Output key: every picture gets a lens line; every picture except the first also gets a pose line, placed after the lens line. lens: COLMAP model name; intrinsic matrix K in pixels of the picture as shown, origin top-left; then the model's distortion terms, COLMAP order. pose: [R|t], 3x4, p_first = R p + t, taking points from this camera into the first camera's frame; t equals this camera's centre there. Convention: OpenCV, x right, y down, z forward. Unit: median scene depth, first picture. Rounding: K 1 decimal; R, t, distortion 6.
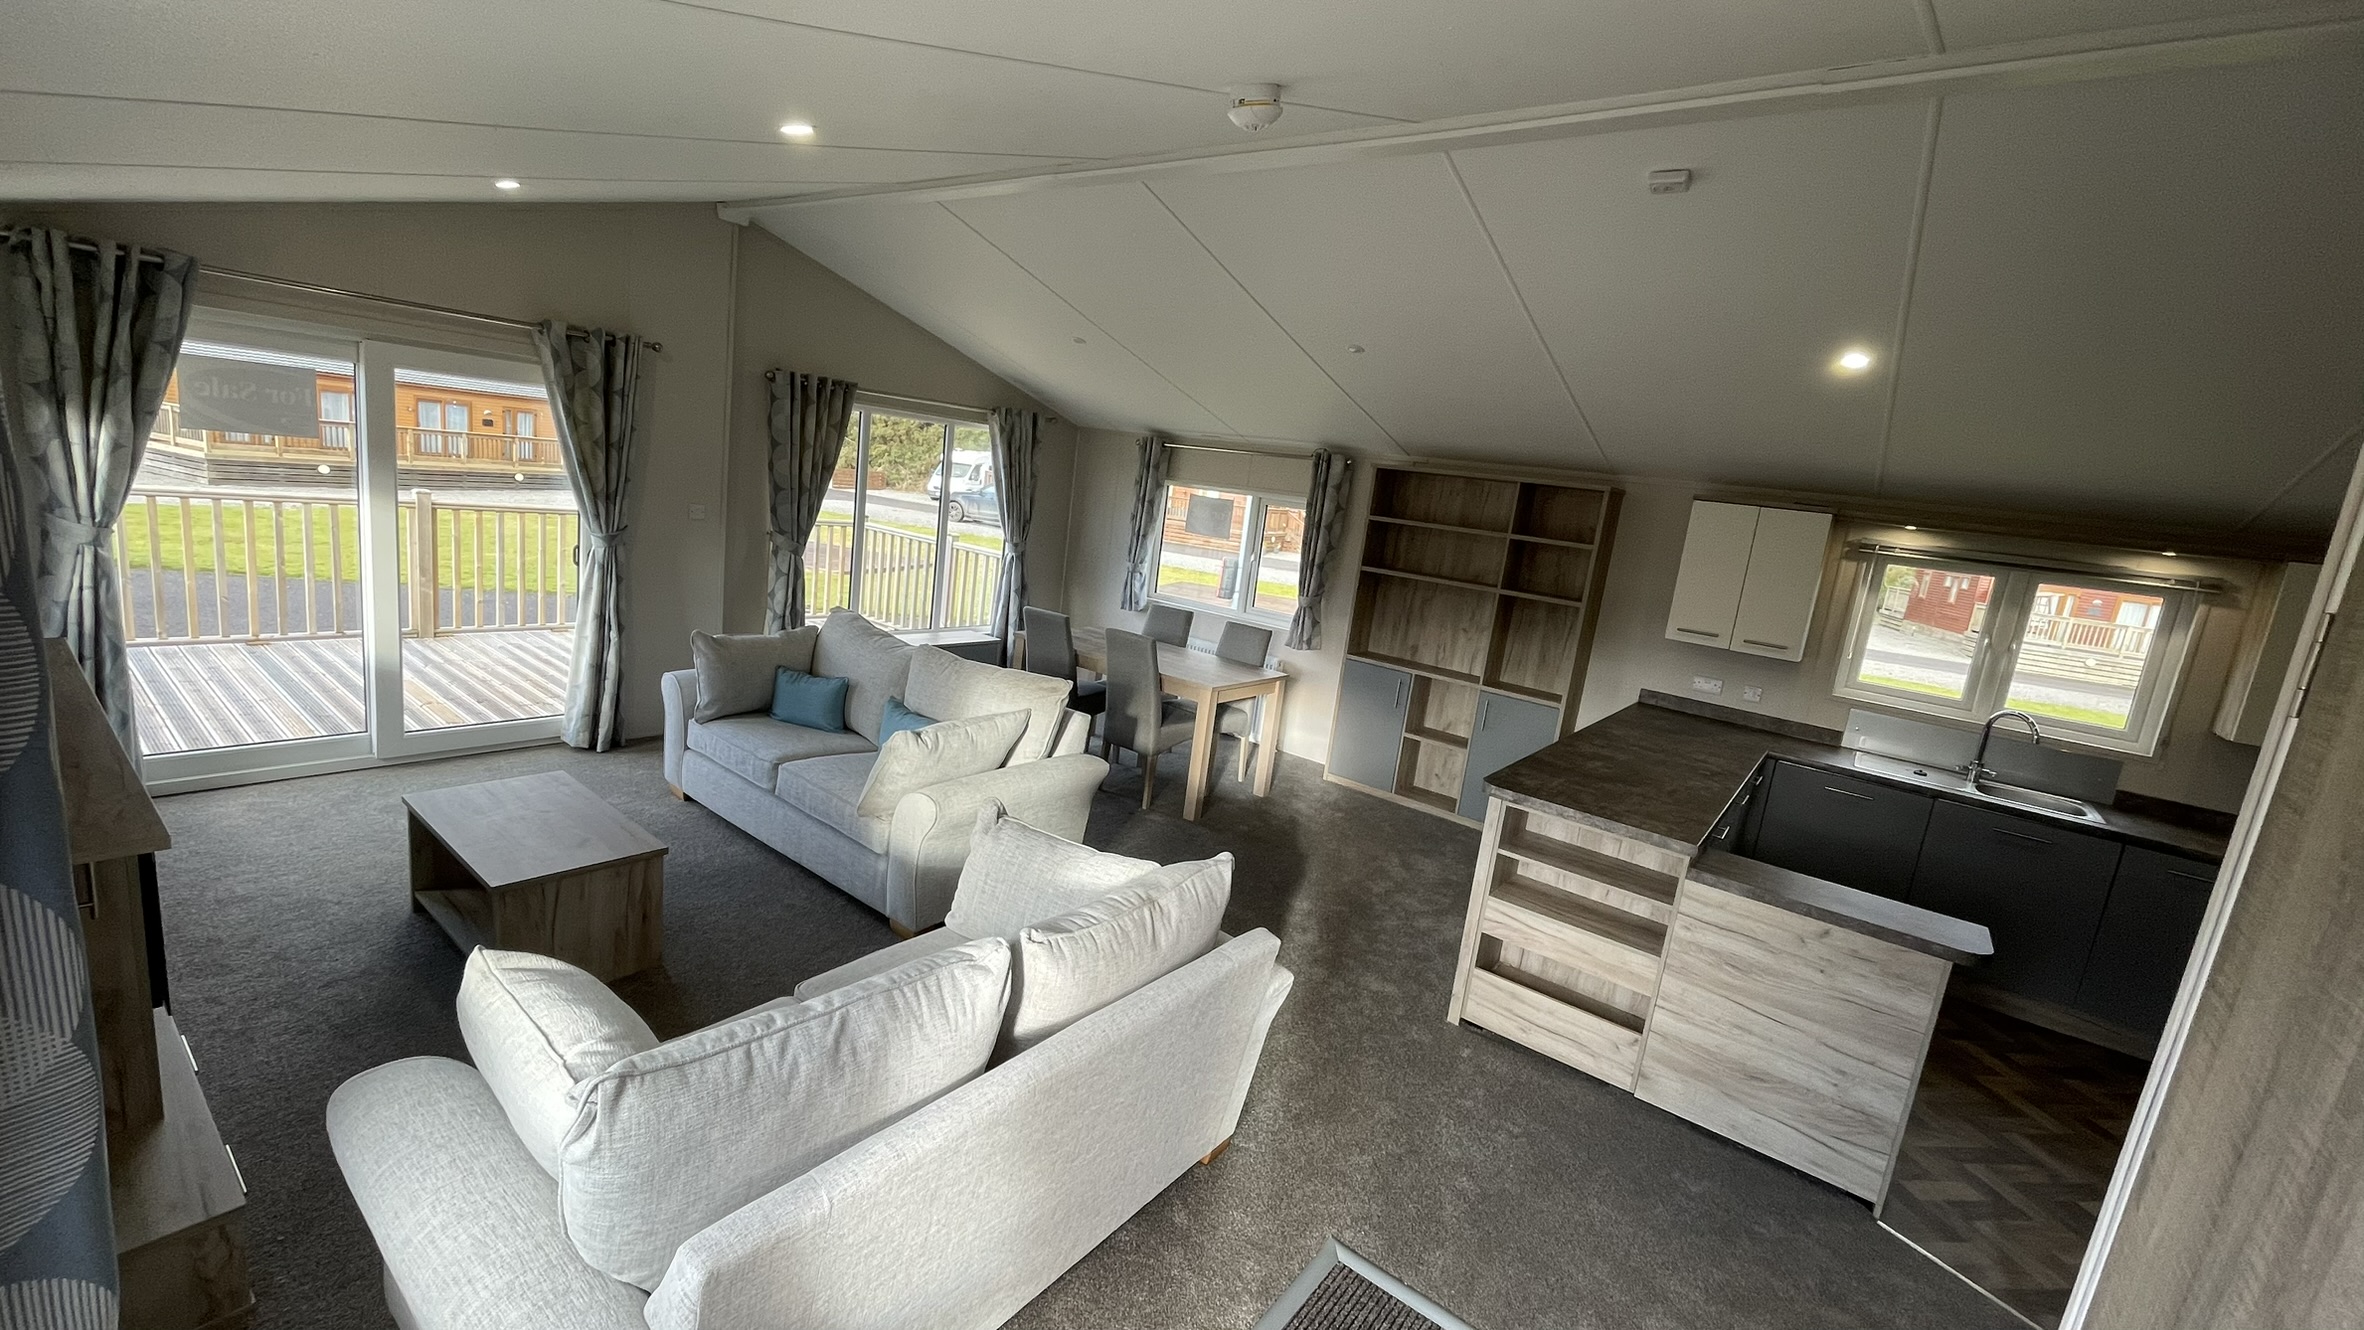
lens RADIAL K [[951.7, 0, 1182.5], [0, 951.7, 653.7], [0, 0, 1]] dist [-0.001180, 0.000337]
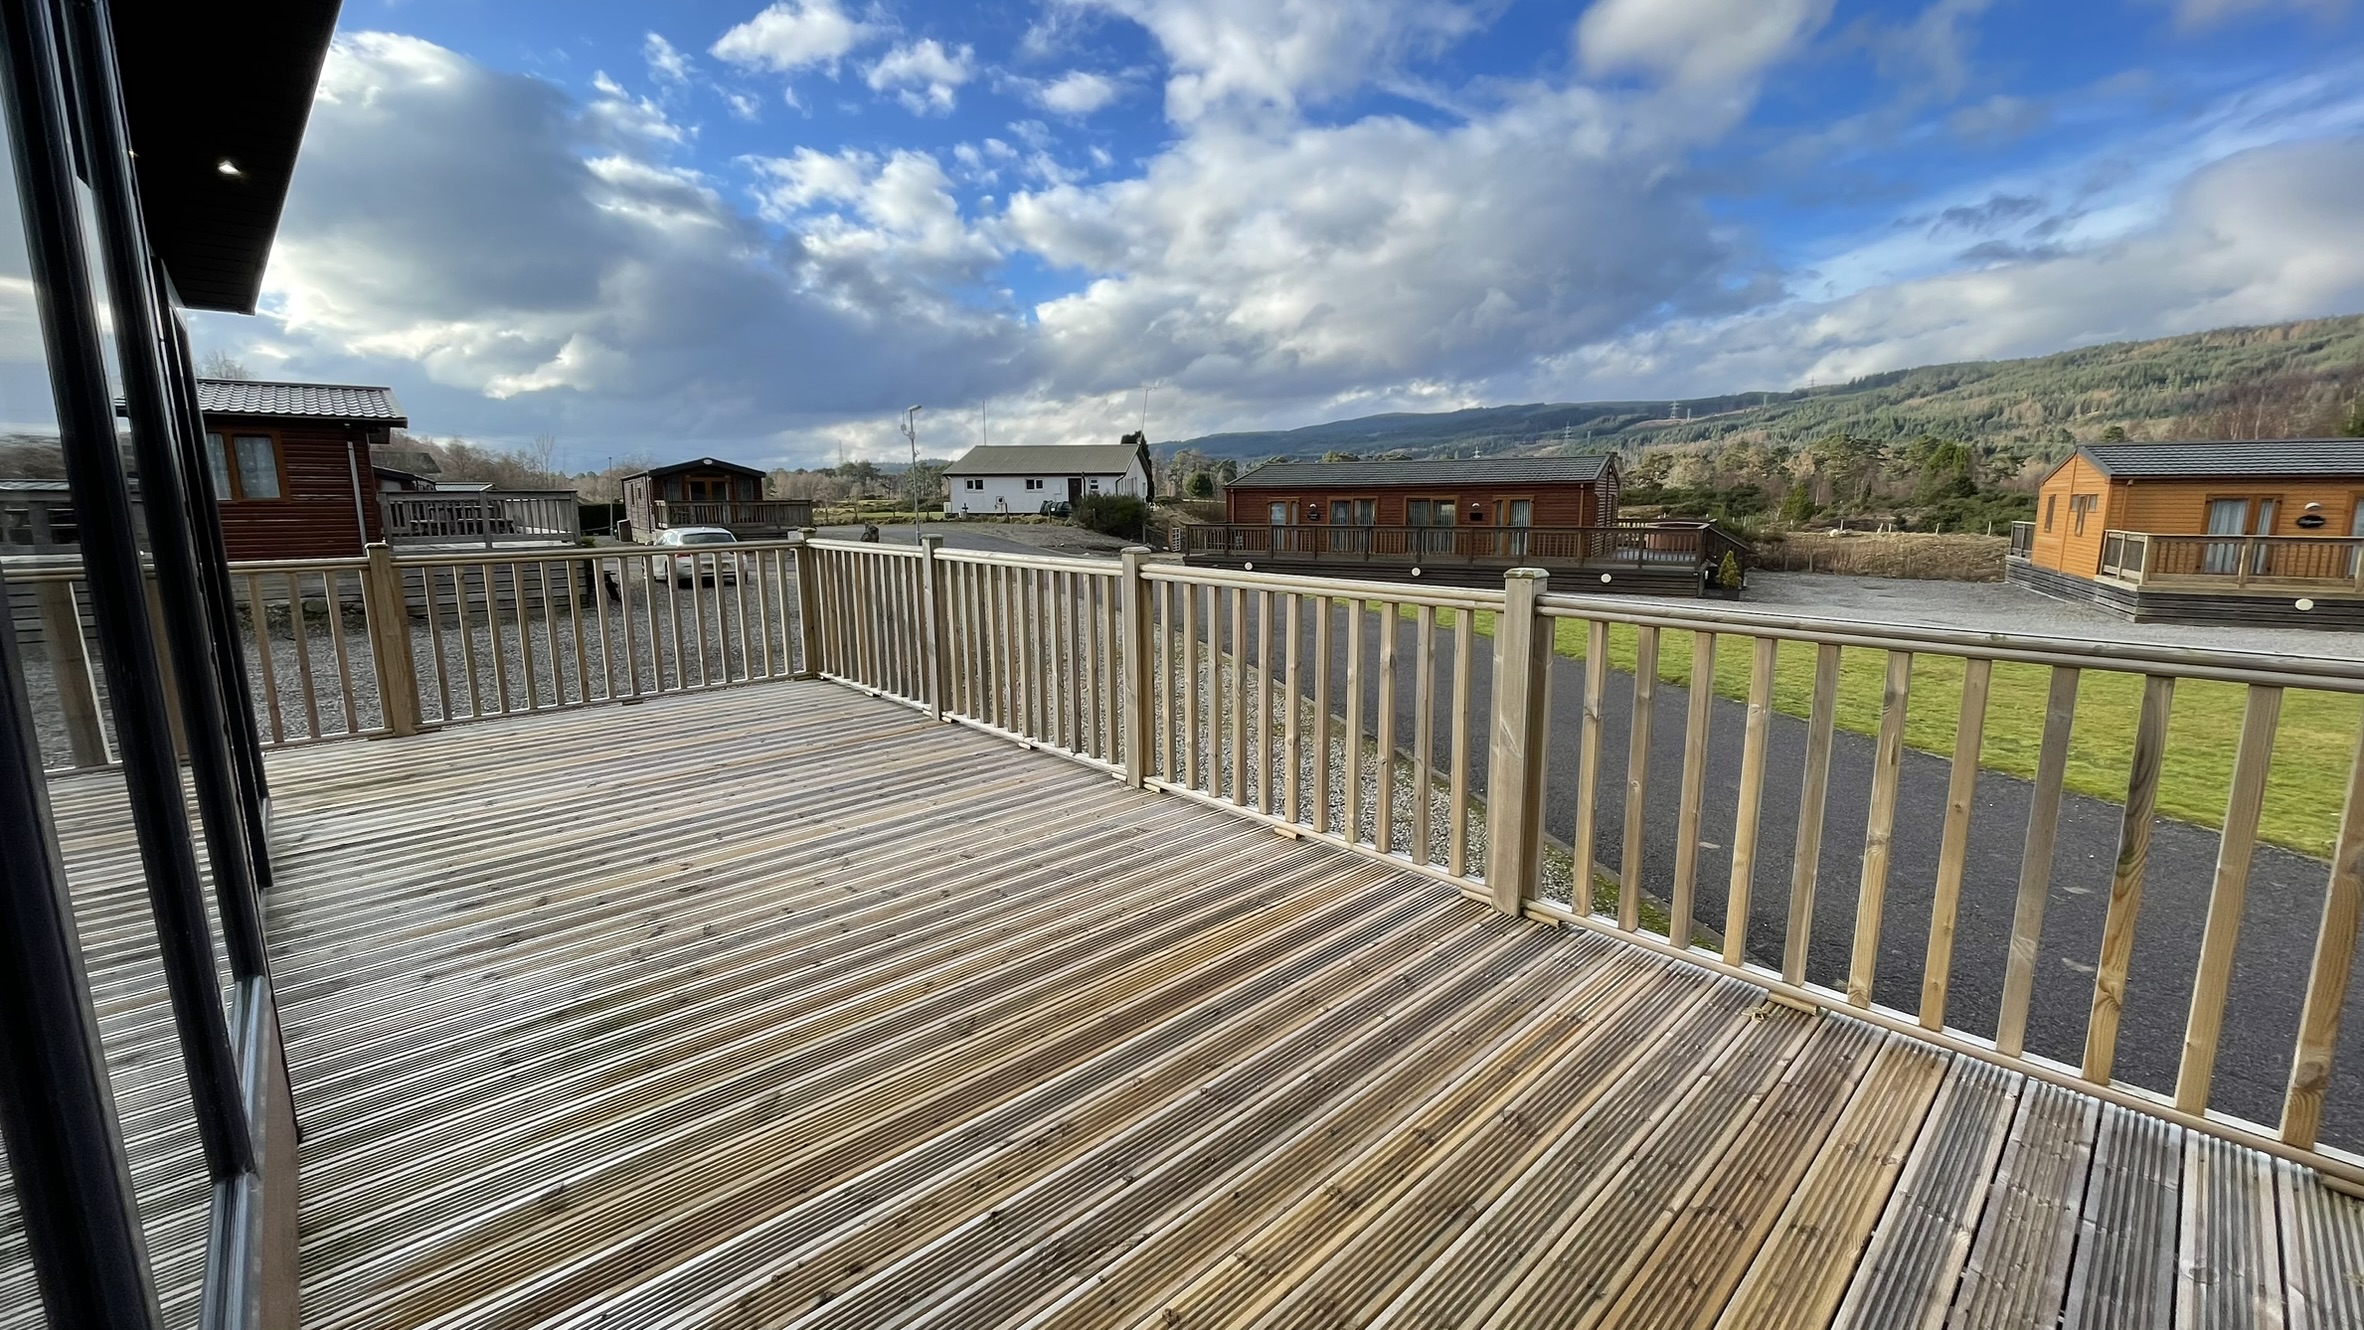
lens RADIAL K [[951.7, 0, 1182.5], [0, 951.7, 653.7], [0, 0, 1]] dist [-0.001180, 0.000337]
pose [[-0.165365, 0.036205, -0.985568, -0.233617], [-0.195645, 0.978261, 0.068763, -0.181901], [0.966632, 0.204192, -0.154687, 1.330980]]
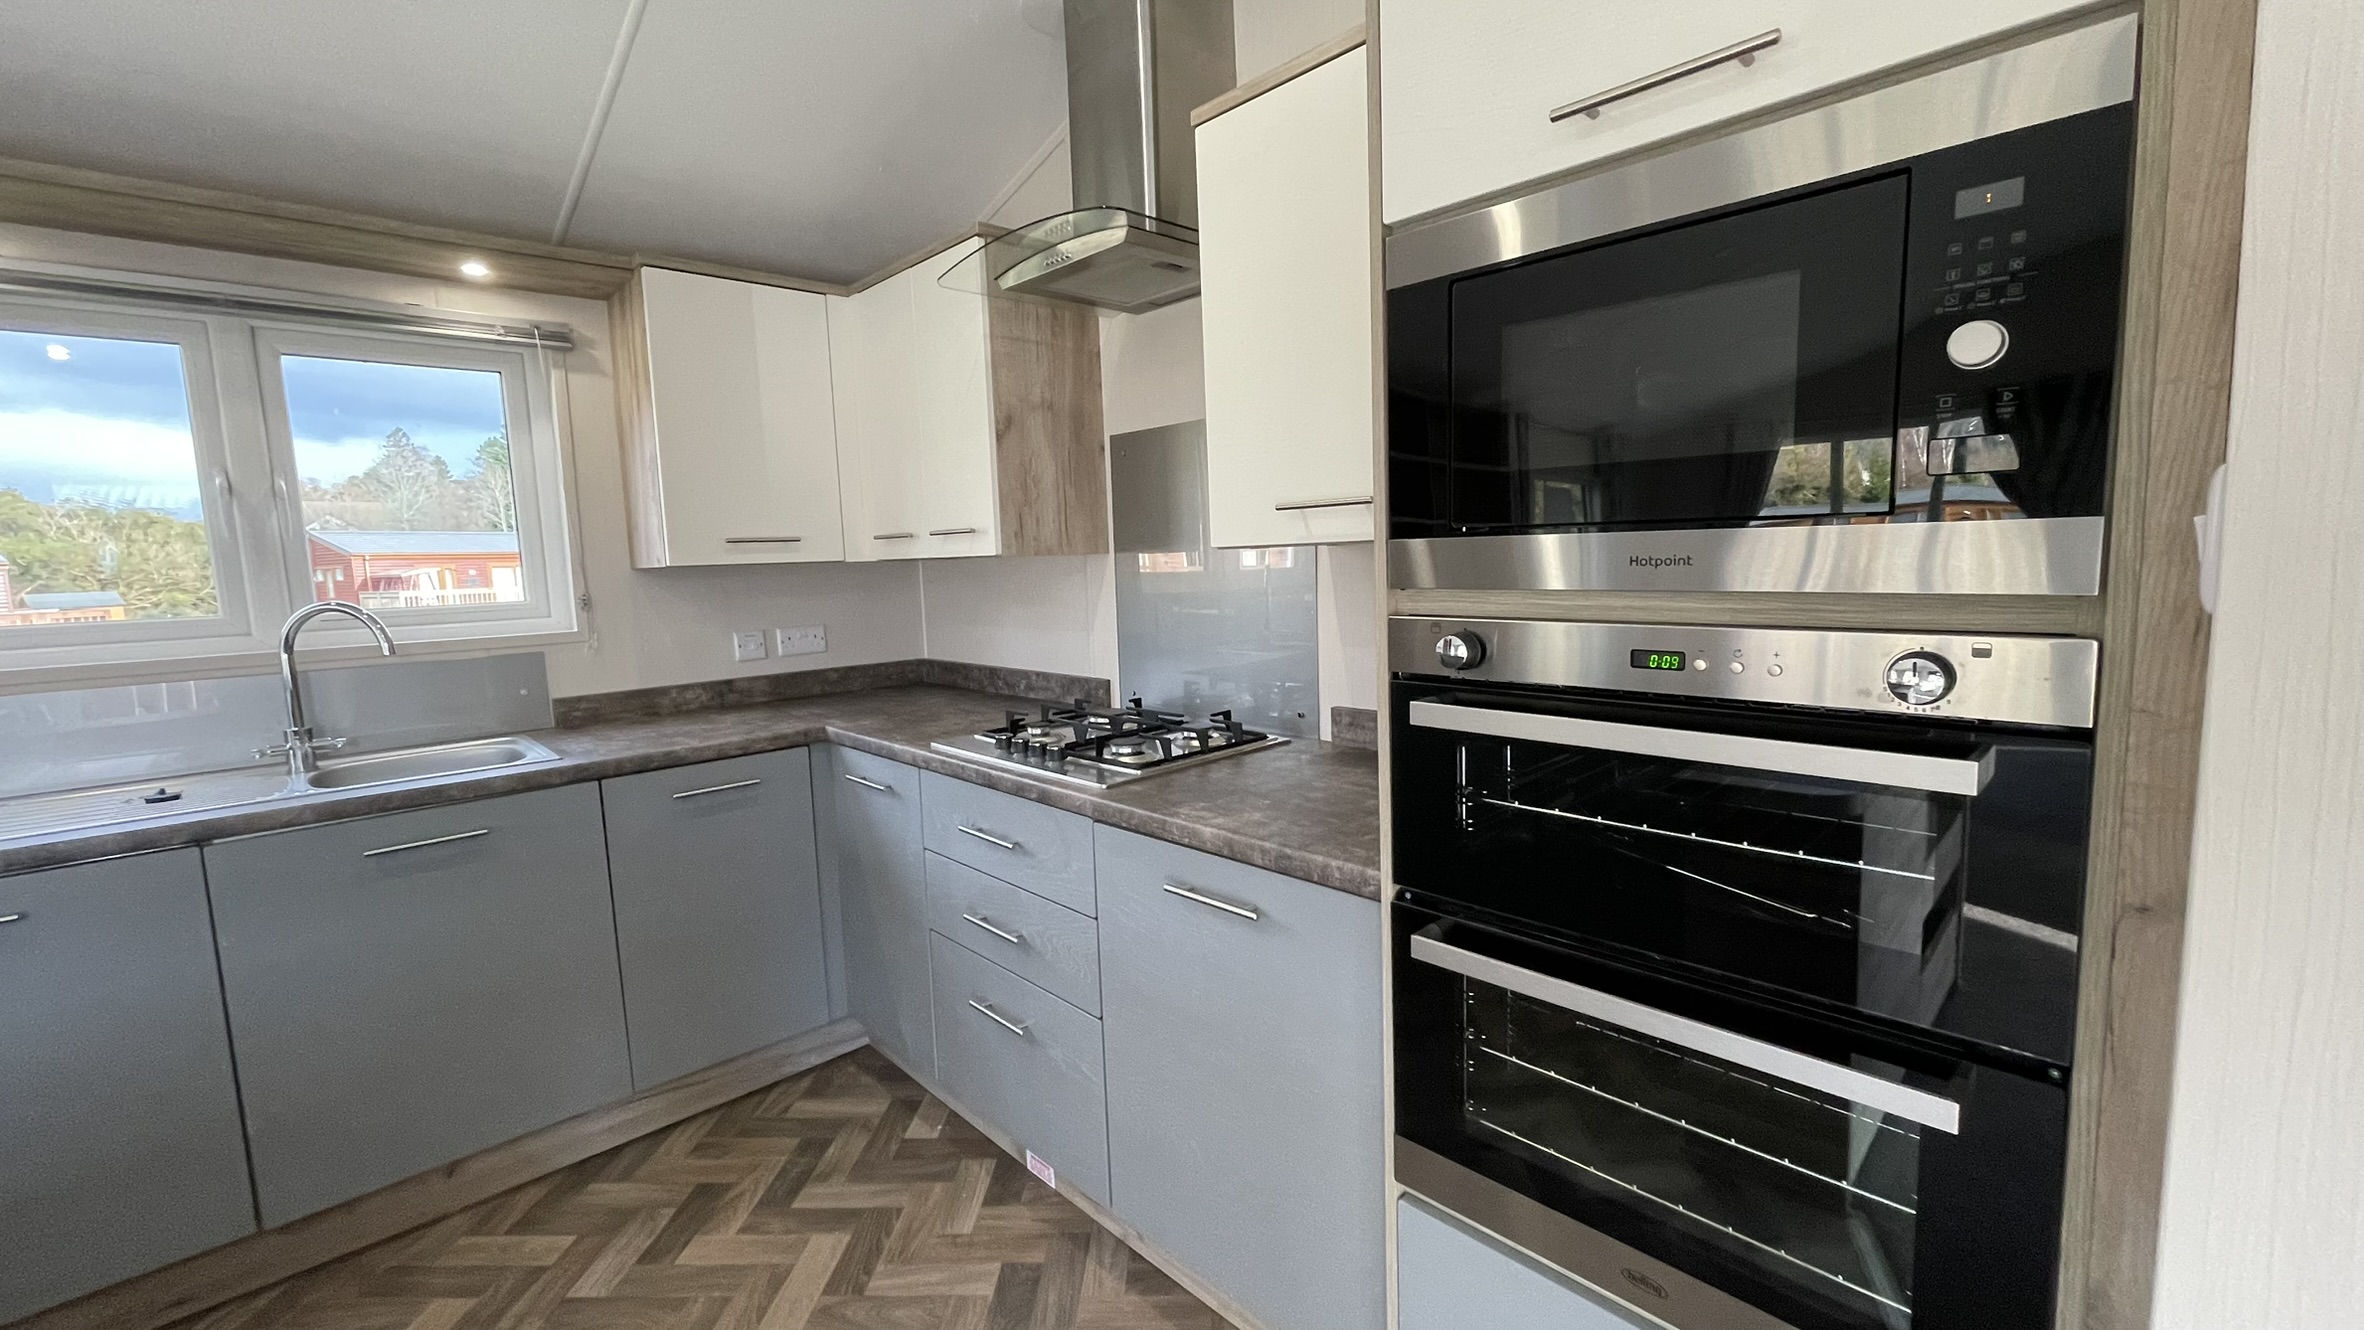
lens RADIAL K [[958.9, 0, 1180.3], [0, 958.9, 656.7], [0, 0, 1]] dist [-0.001277, -0.000544]
pose [[0.158050, -0.233616, 0.959398, 0.347994], [0.232537, 0.953089, 0.193772, 0.067266], [-0.959660, 0.192469, 0.204960, 0.361934]]
